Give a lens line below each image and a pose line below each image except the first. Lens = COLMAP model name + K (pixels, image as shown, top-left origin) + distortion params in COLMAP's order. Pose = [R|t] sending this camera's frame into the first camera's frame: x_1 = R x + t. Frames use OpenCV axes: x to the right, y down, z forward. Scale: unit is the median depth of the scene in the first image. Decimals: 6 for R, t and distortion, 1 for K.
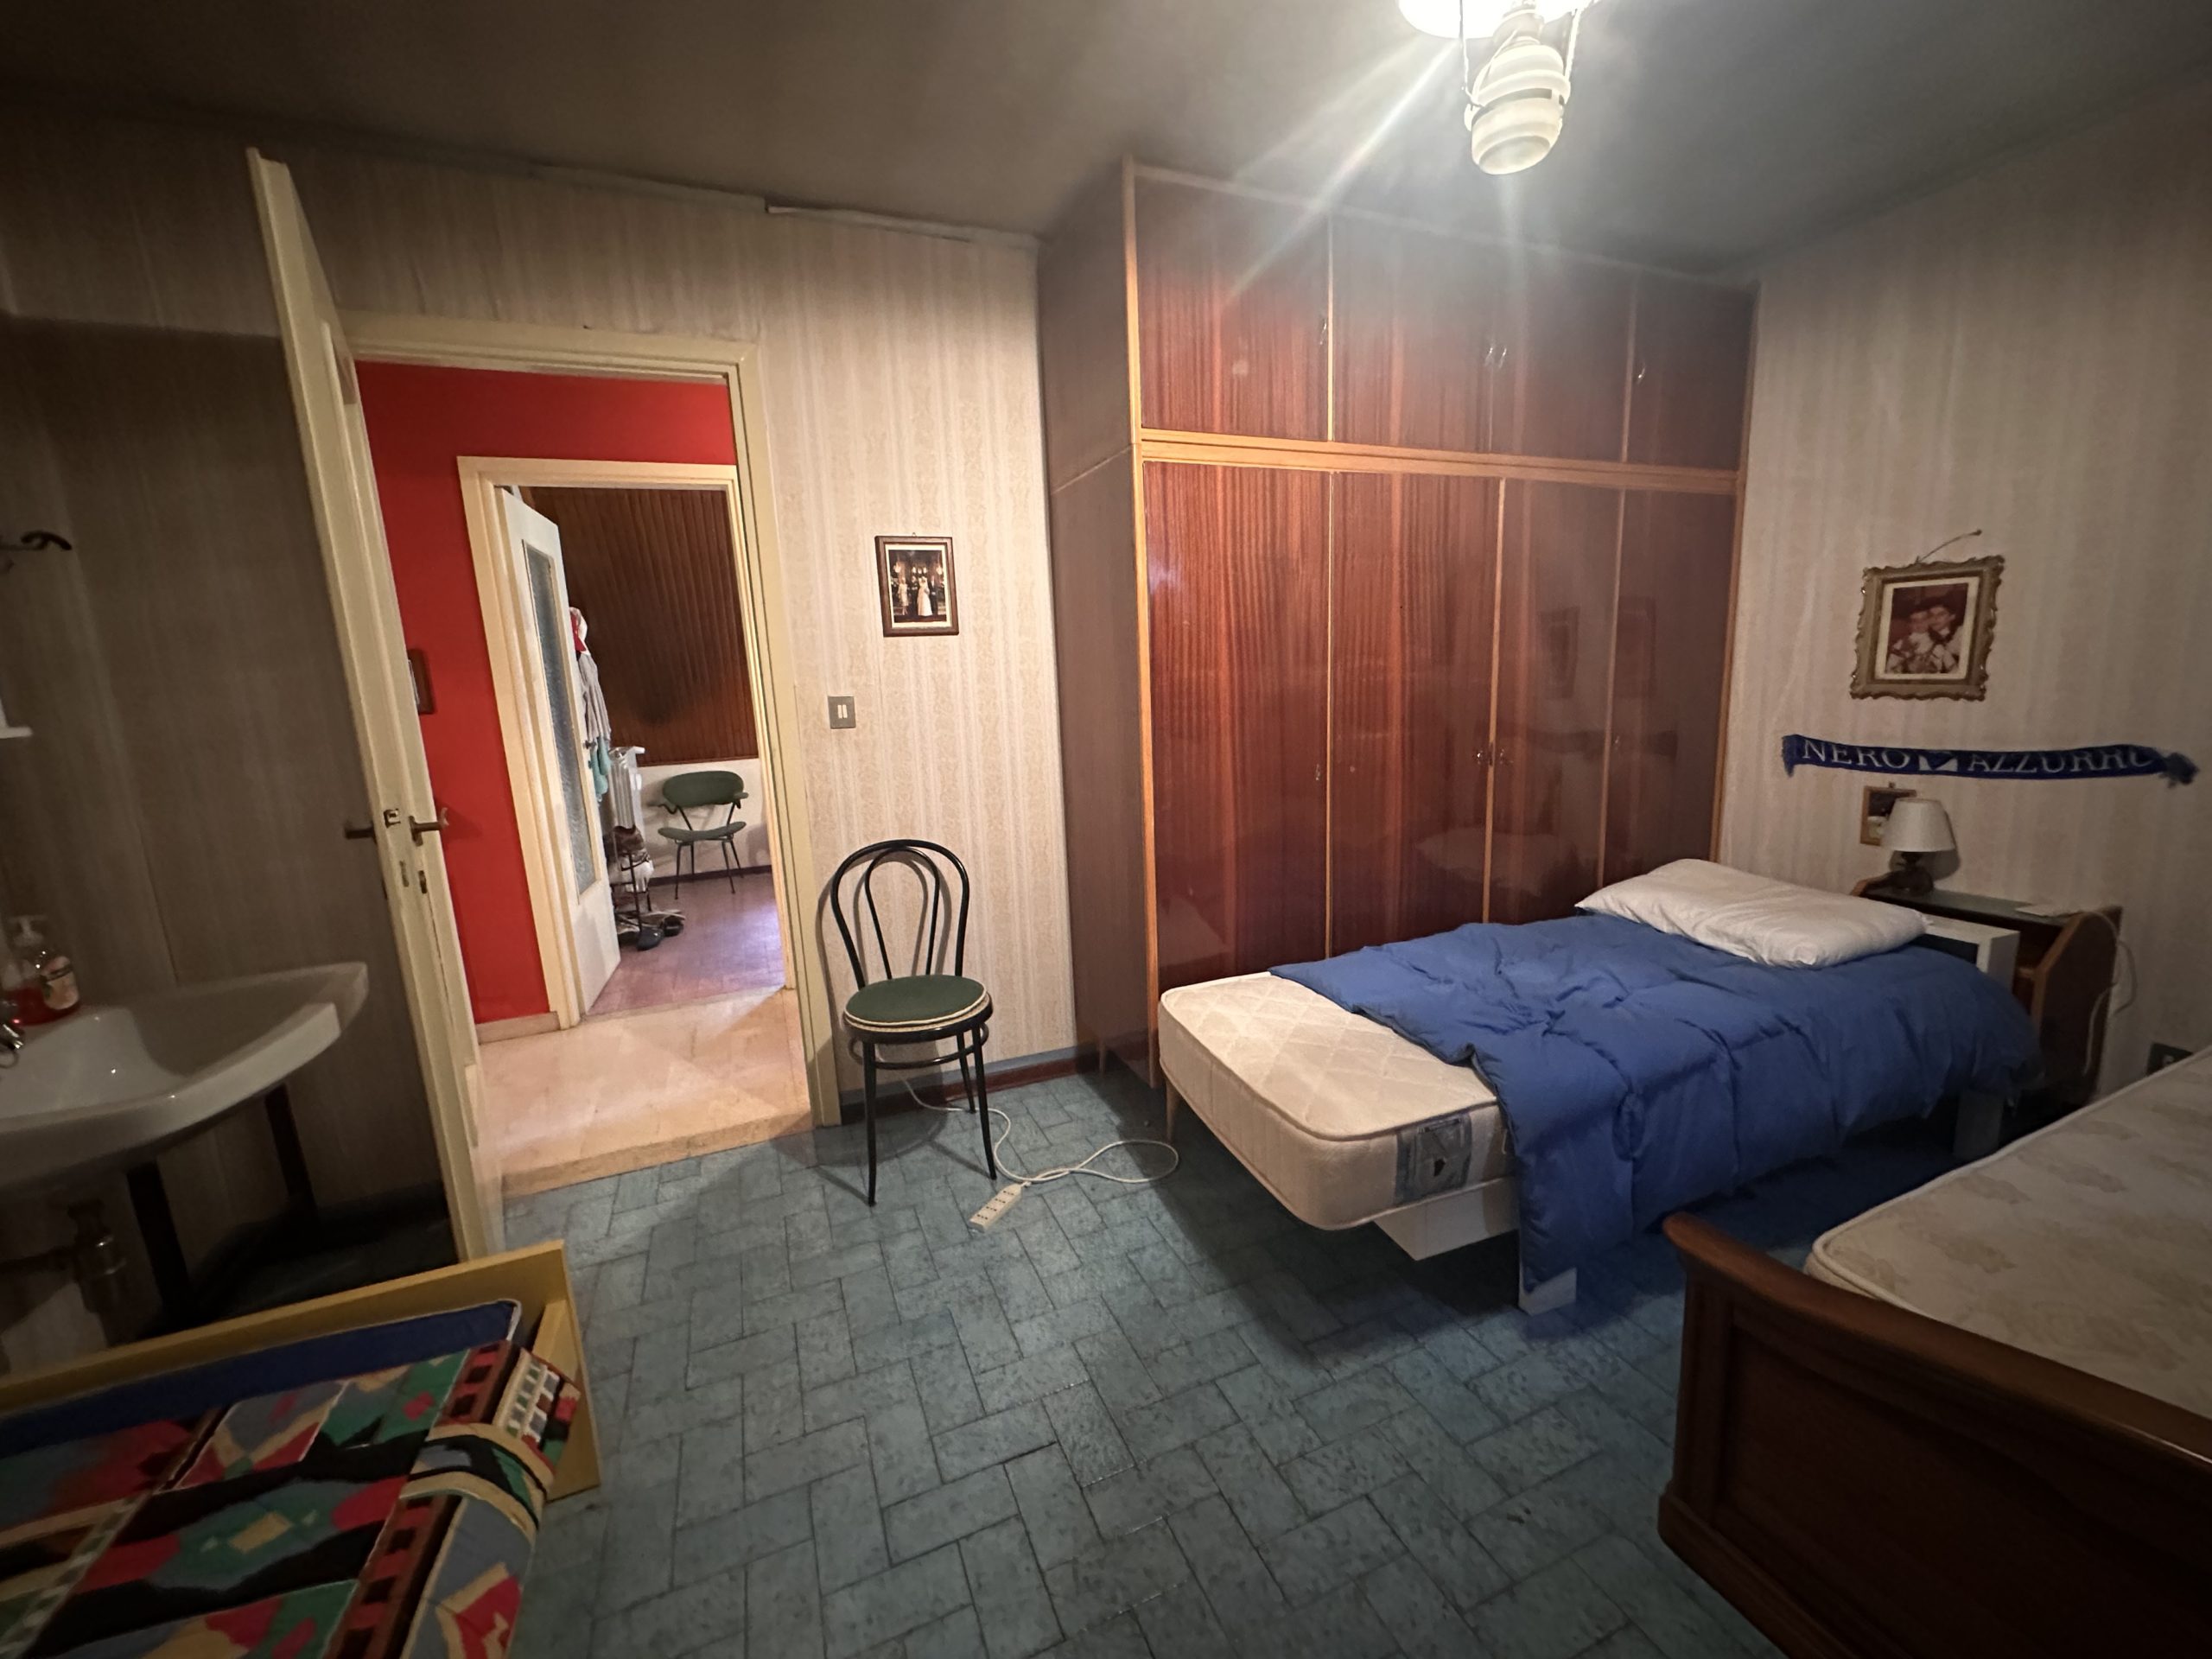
lens RADIAL K [[902.3, 0, 1106.0], [0, 902.3, 829.5], [0, 0, 1]] dist [-0.000887, -0.000026]
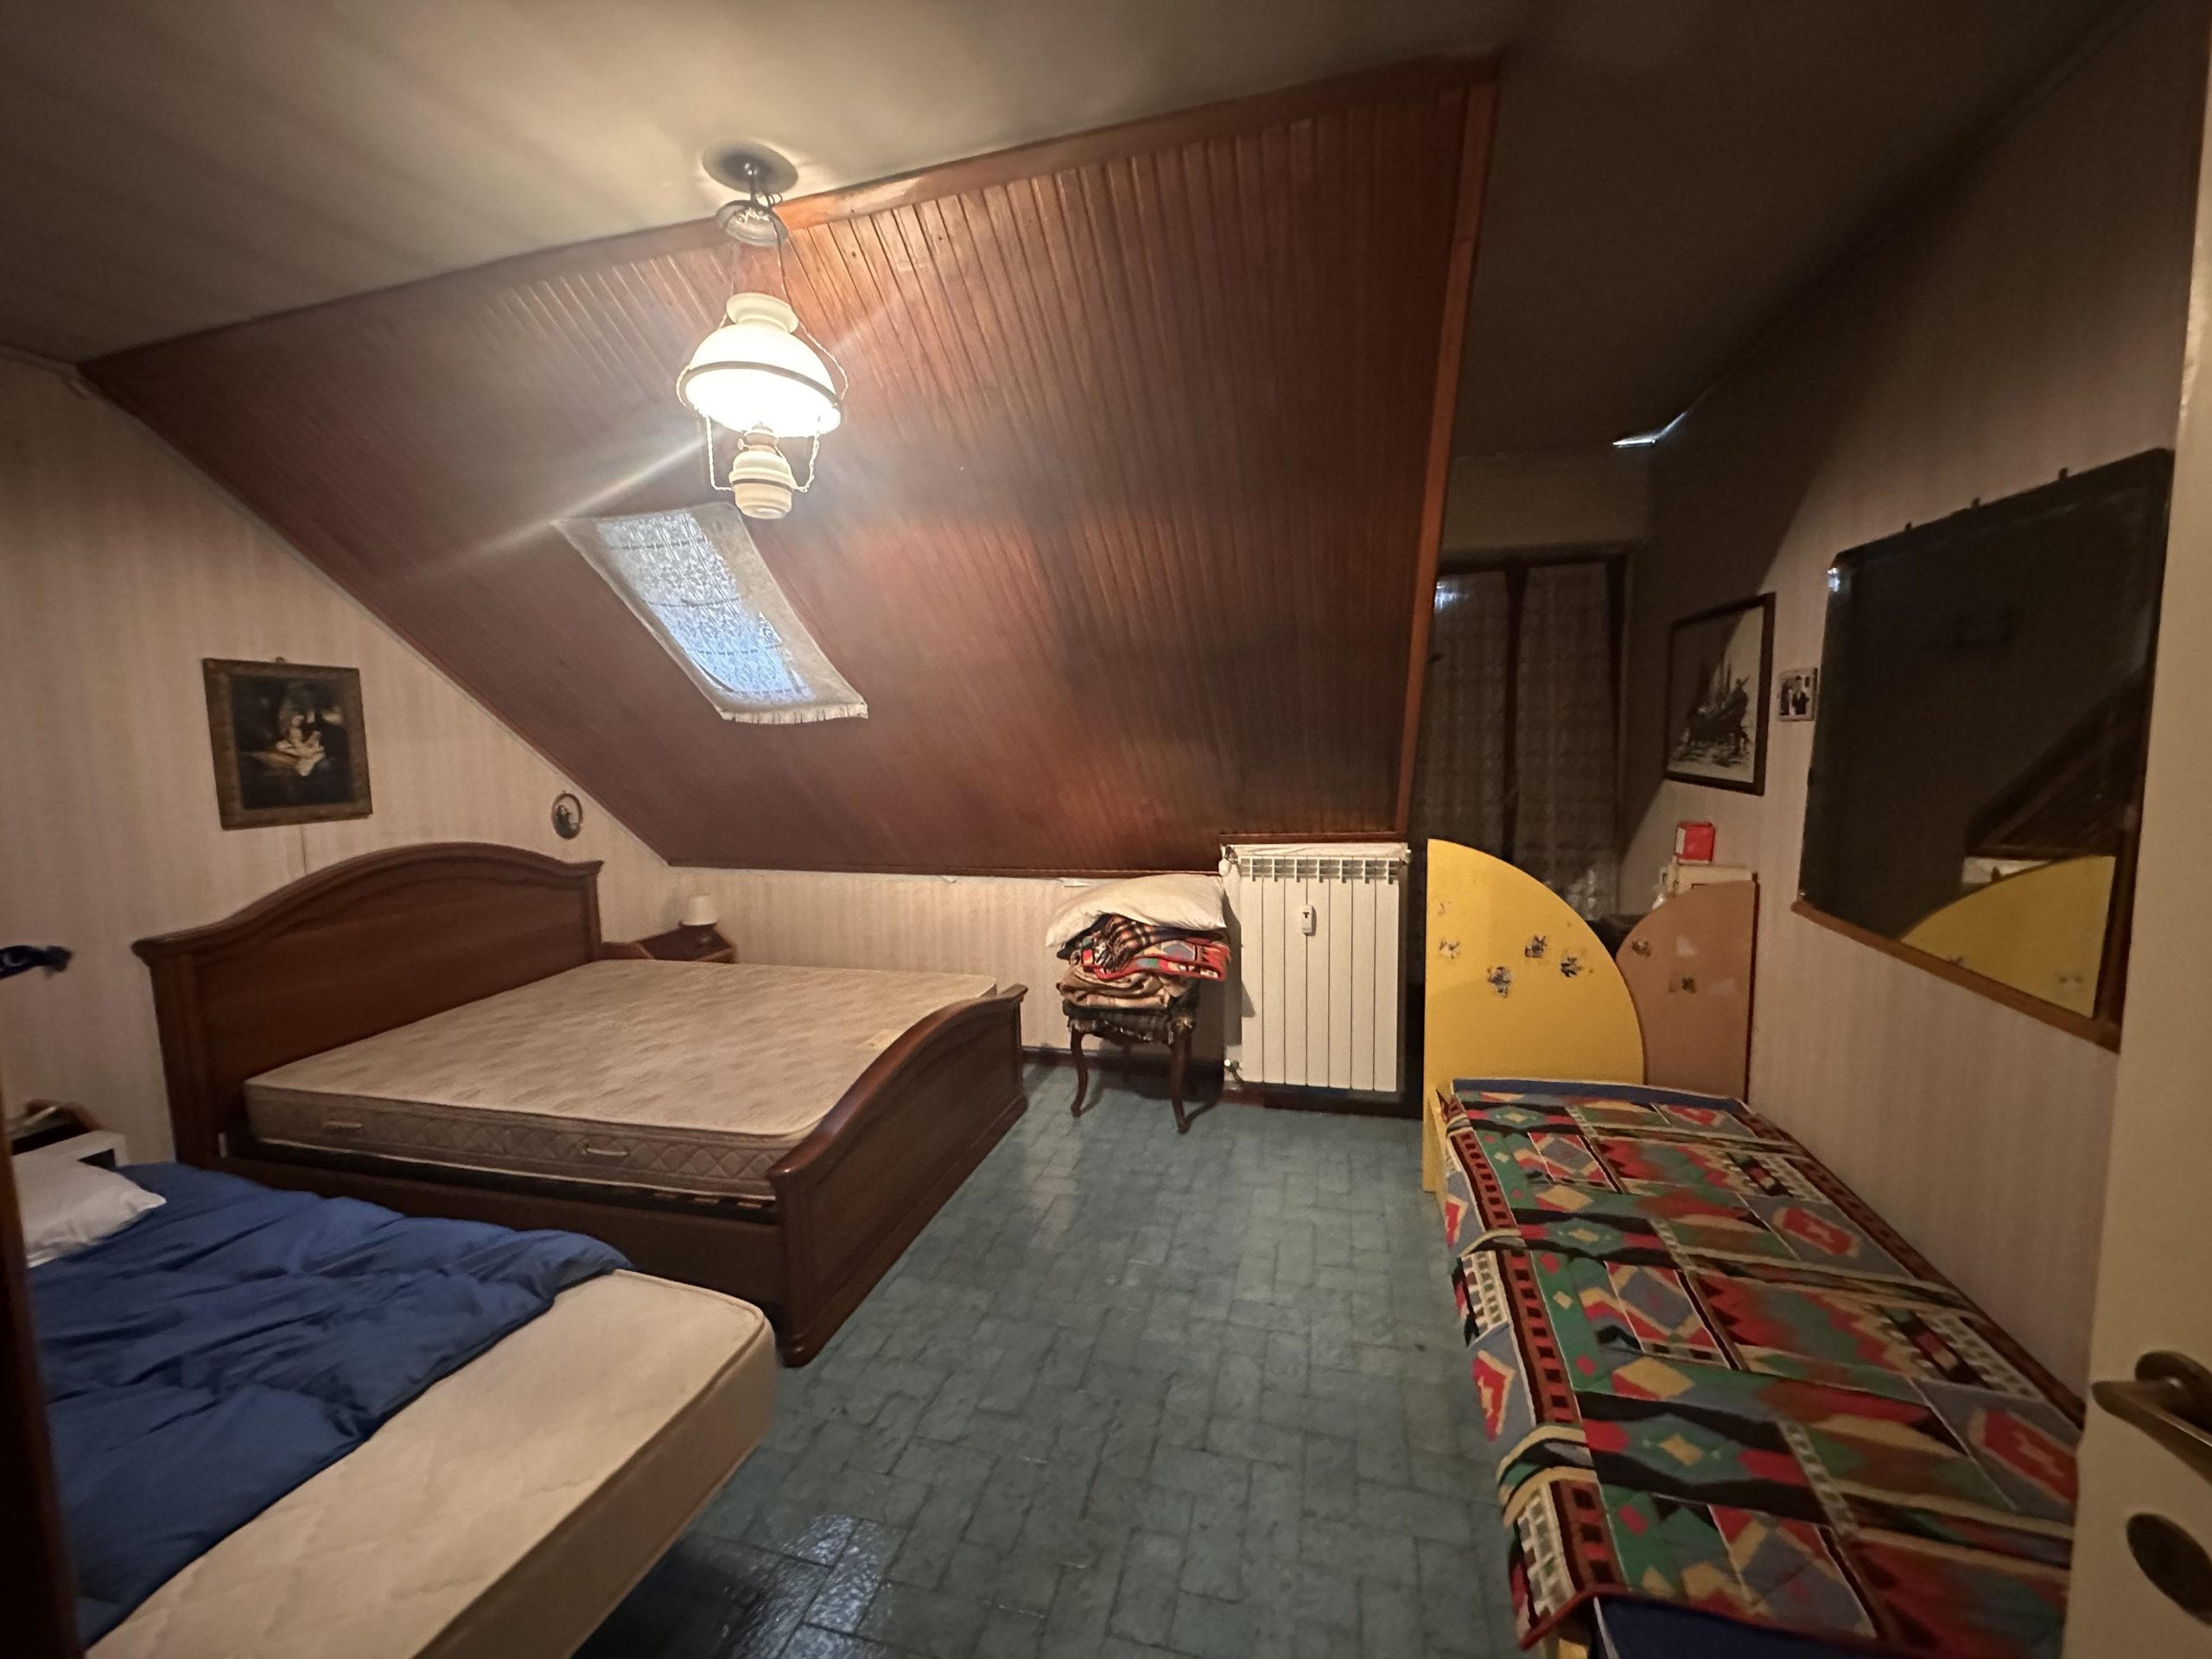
lens RADIAL K [[880.7, 0, 1106.9], [0, 880.7, 827.2], [0, 0, 1]] dist [-0.002079, 0.000364]
pose [[-0.794914, 0.005496, 0.606697, -0.852470], [0.162055, 0.965553, 0.203583, -0.413624], [-0.584679, 0.260150, -0.768422, 1.823148]]
